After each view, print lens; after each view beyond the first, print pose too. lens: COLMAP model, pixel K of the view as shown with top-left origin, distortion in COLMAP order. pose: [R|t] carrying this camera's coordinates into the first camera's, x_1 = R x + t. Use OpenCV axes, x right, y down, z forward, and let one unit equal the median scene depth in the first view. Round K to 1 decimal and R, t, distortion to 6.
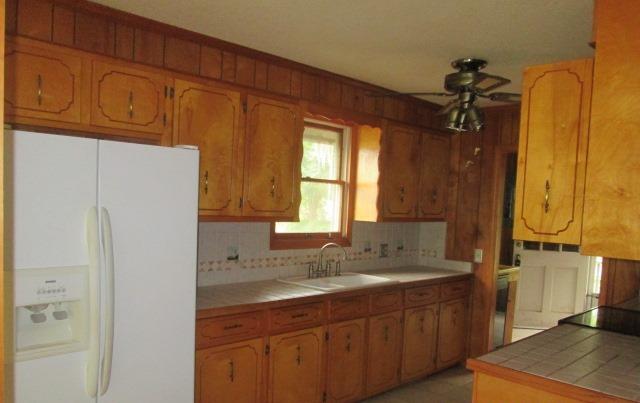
lens RADIAL K [[534.8, 0, 319.8], [0, 534.8, 235.9], [0, 0, 1]] dist [-0.011505, -0.007571]
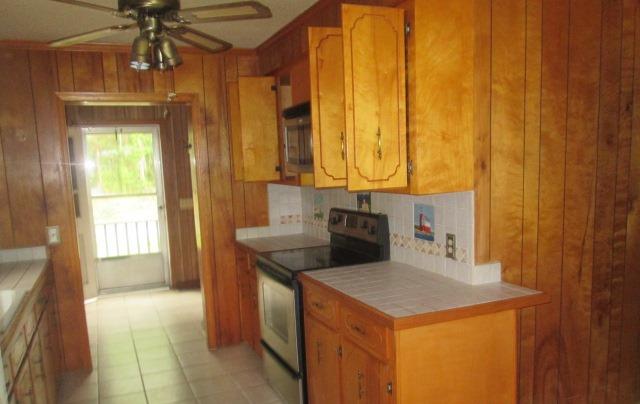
lens RADIAL K [[518.3, 0, 319.4], [0, 518.3, 237.0], [0, 0, 1]] dist [-0.002910, 0.000010]
pose [[0.376267, -0.190485, 0.906718, -0.376293], [0.125219, 0.980113, 0.153942, -0.045305], [-0.918011, 0.055615, 0.392637, 0.505488]]
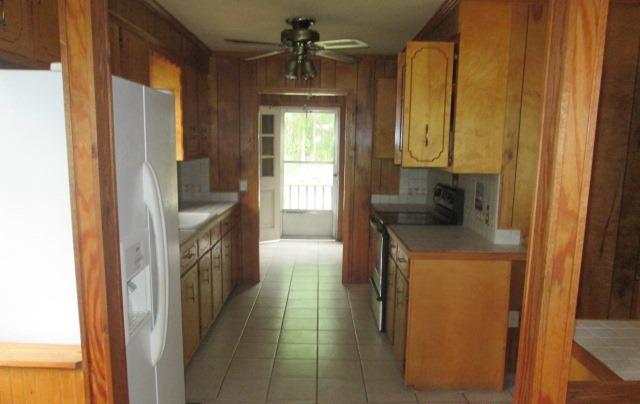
lens RADIAL K [[534.8, 0, 319.8], [0, 534.8, 236.4], [0, 0, 1]] dist [-0.011505, -0.007571]
pose [[0.715991, -0.153275, 0.681076, -0.578883], [0.065012, 0.986000, 0.153553, -0.031296], [-0.695076, -0.065664, 0.715931, 0.090360]]
